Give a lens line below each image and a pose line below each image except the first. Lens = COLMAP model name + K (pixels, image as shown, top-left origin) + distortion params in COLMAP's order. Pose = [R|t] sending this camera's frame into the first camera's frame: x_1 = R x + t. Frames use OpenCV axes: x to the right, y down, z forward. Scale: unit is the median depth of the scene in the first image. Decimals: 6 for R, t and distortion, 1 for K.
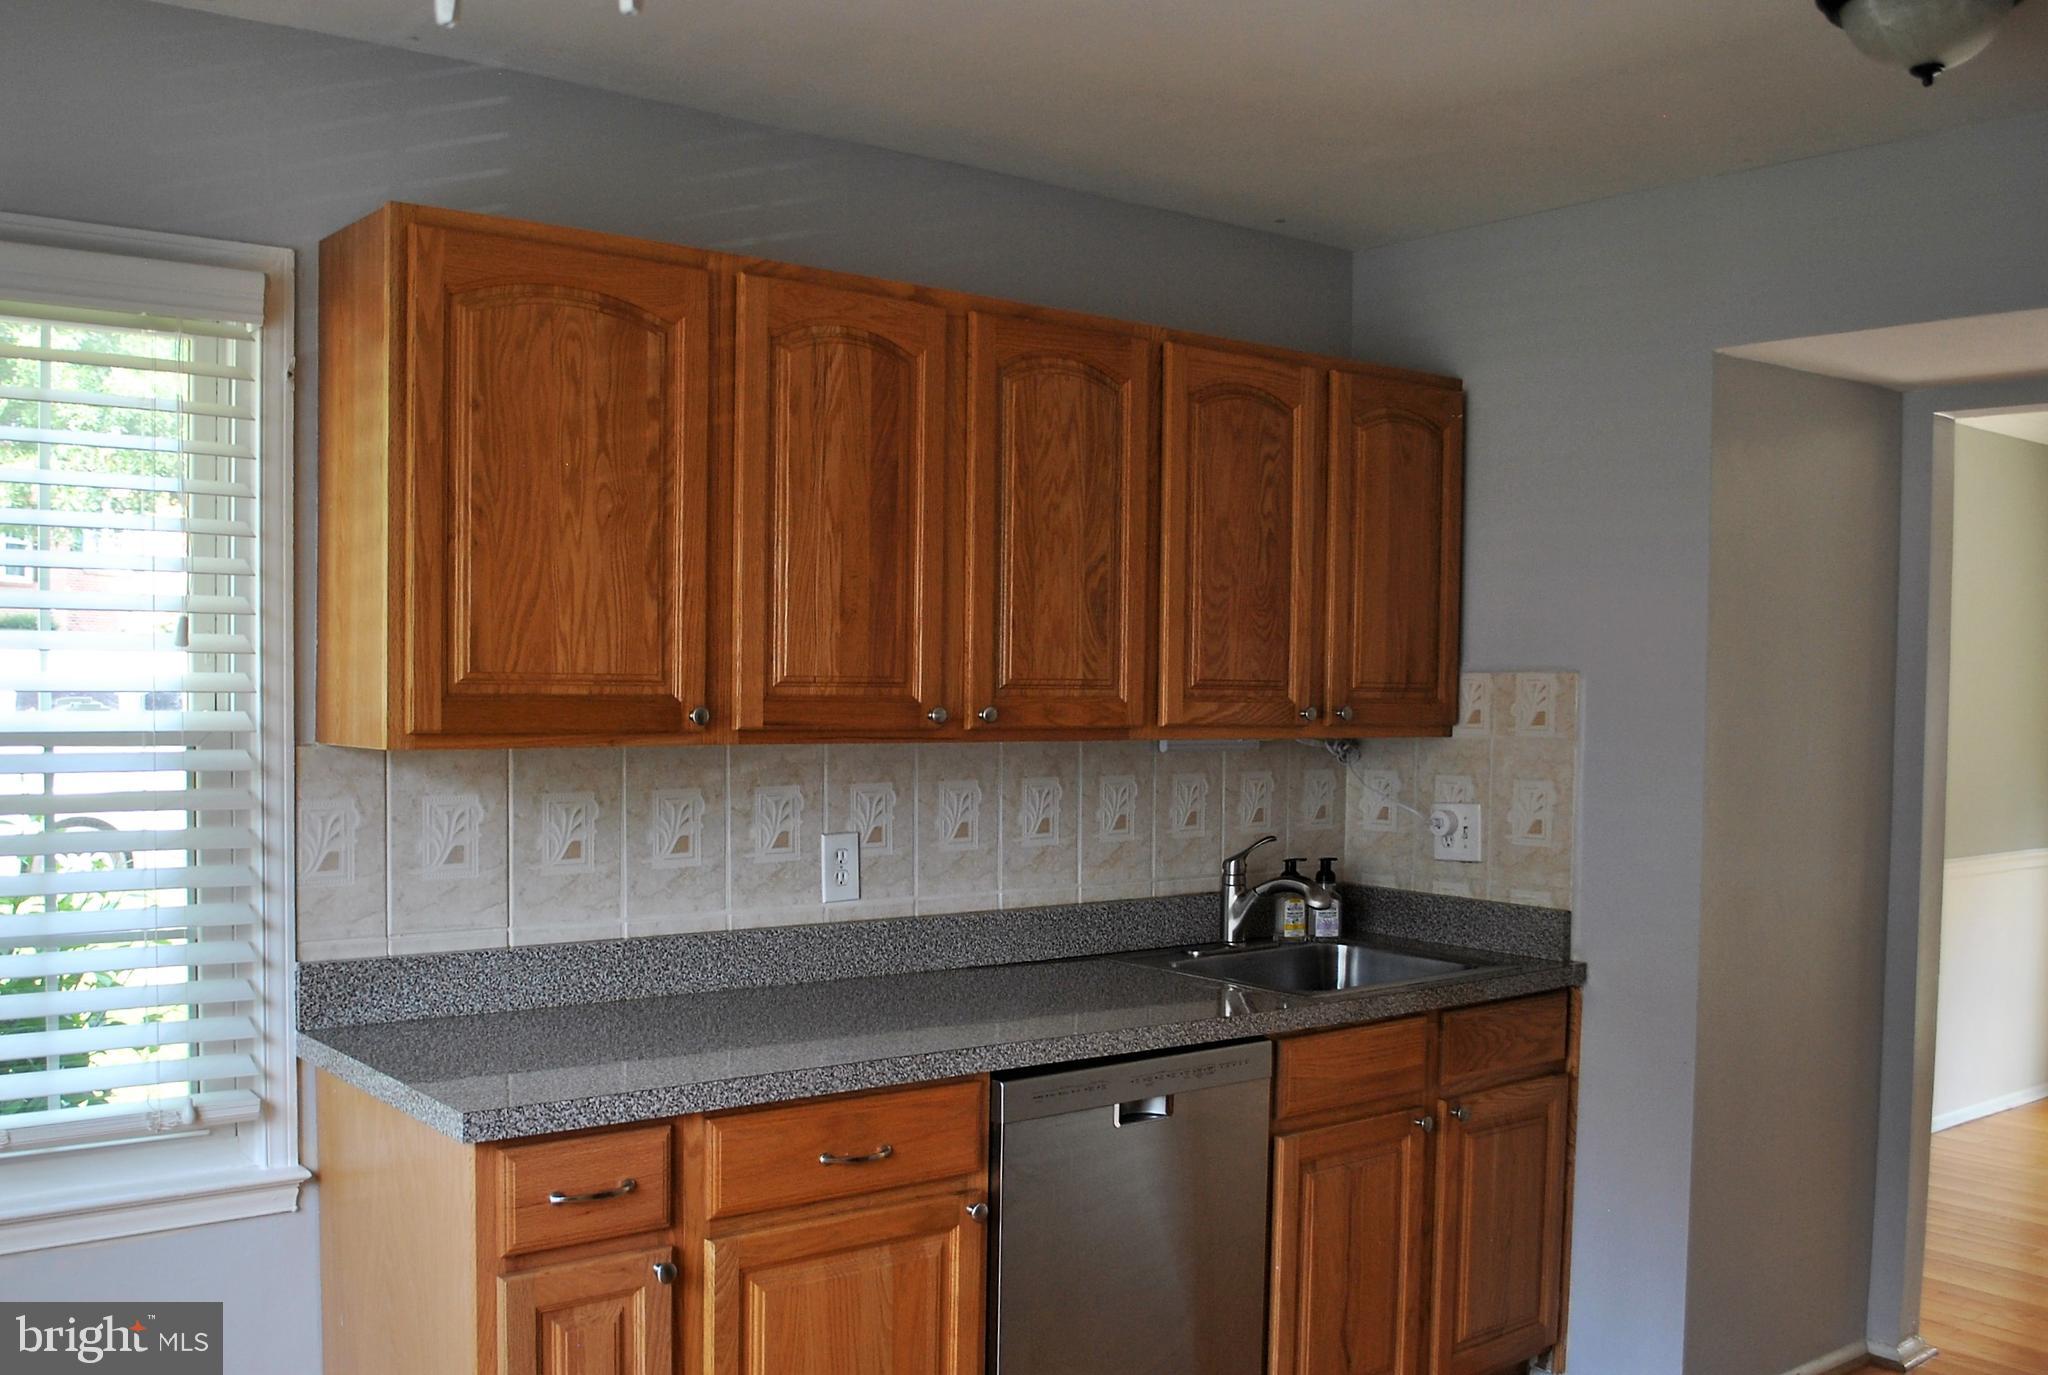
lens RADIAL K [[1940.3, 0, 928.4], [0, 1940.3, 786.0], [0, 0, 1]] dist [-0.082153, 0.006565]
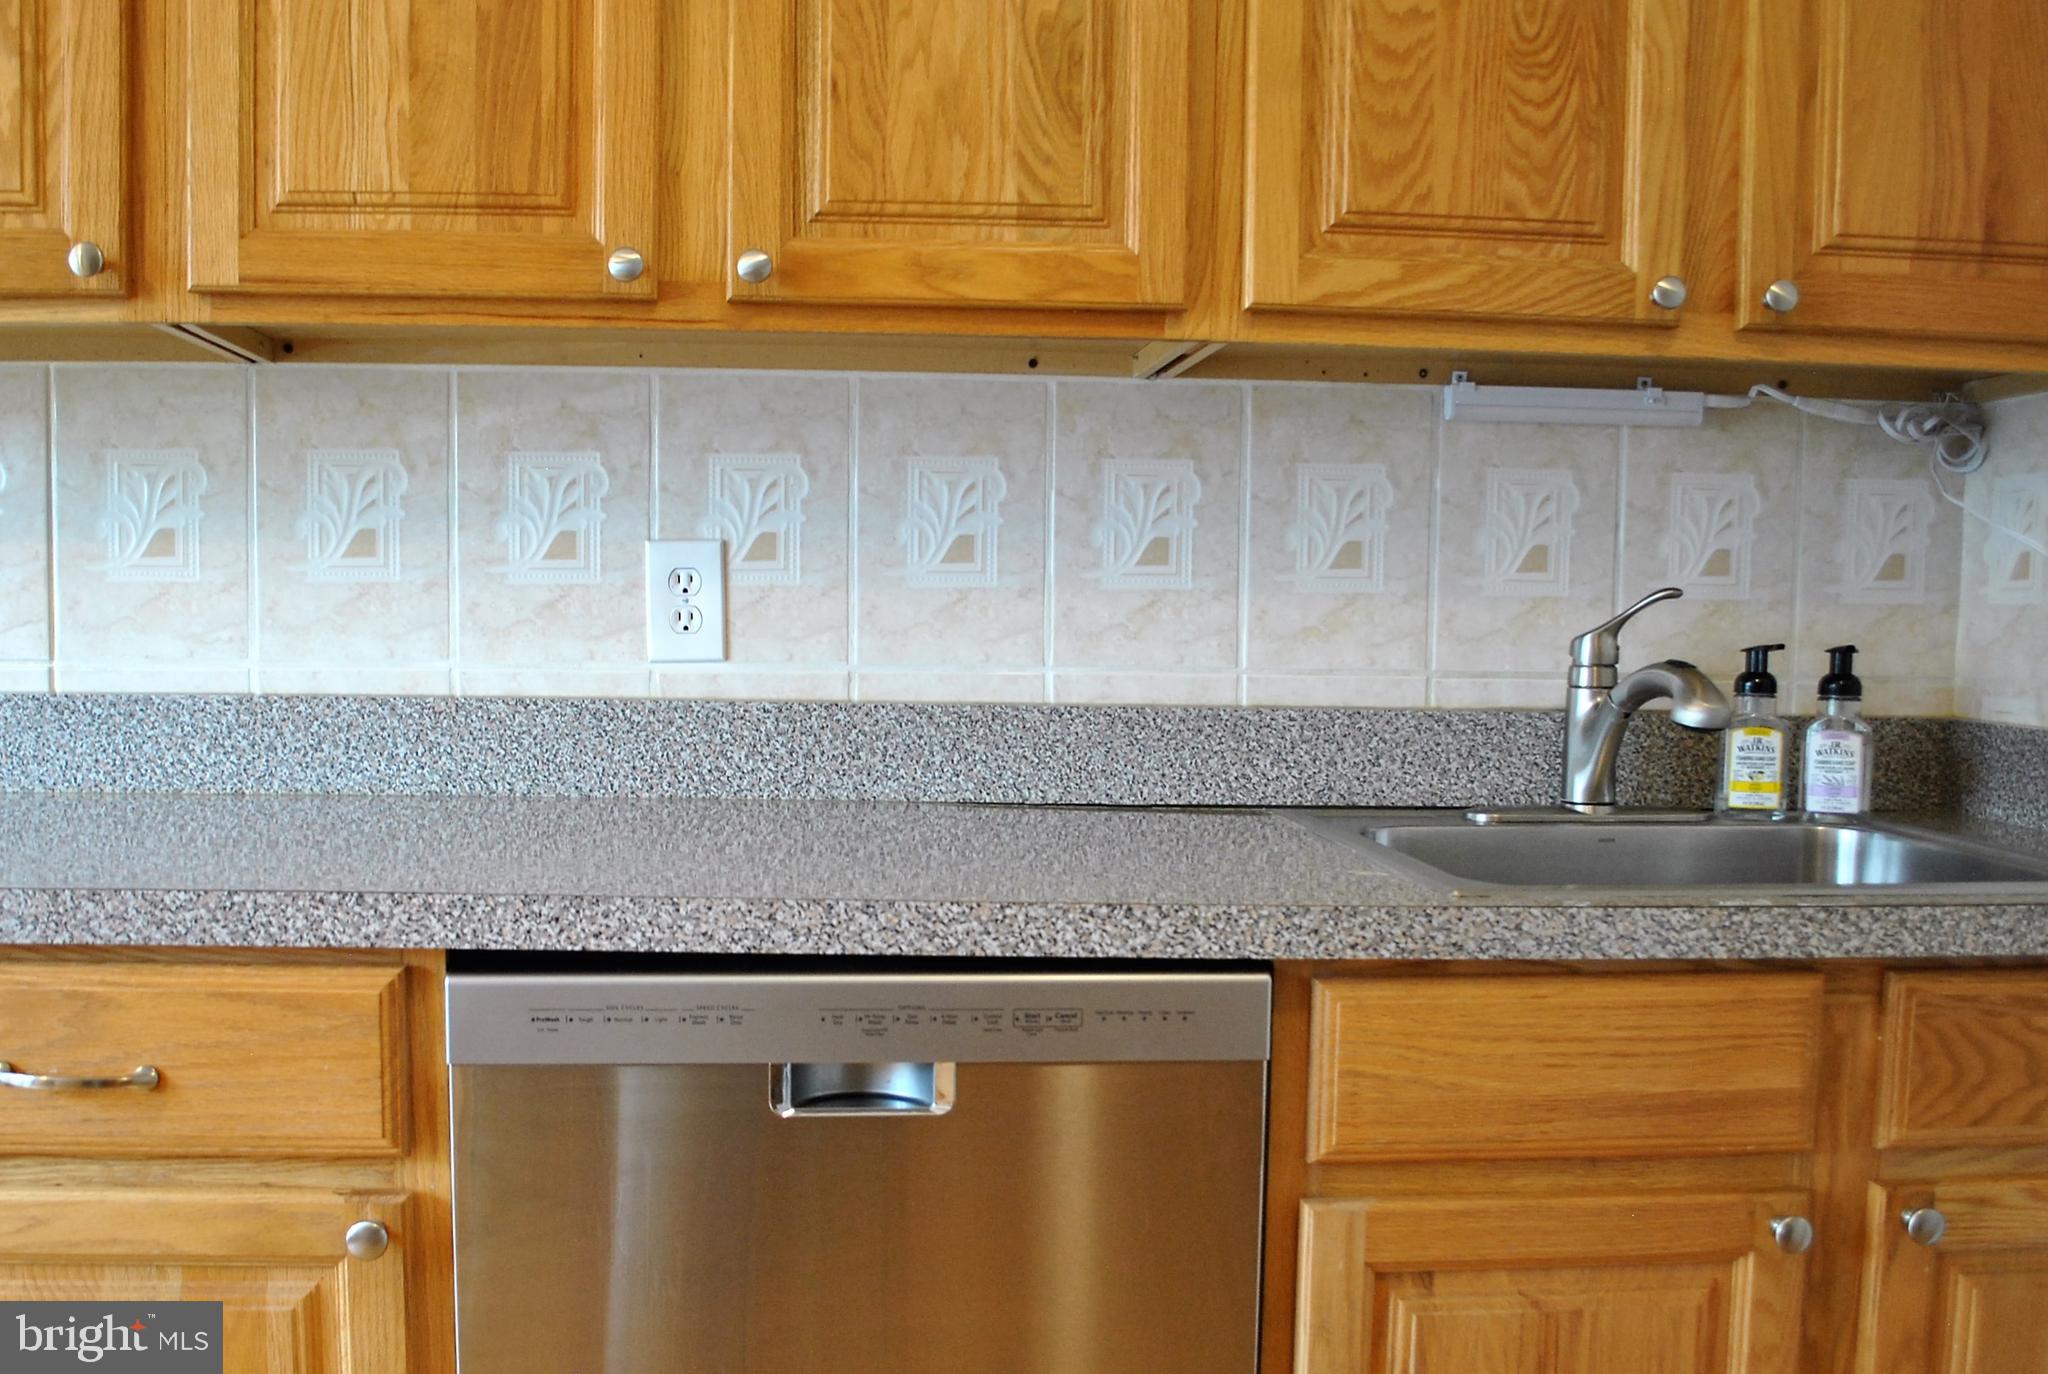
lens RADIAL K [[1924.9, 0, 1024.2], [0, 1924.9, 825.0], [0, 0, 1]] dist [-0.079116, 0.000466]
pose [[0.836570, 0.057916, -0.544790, 0.338071], [-0.034377, 0.997986, 0.053306, 0.072296], [0.546780, -0.025866, 0.836877, 0.573258]]
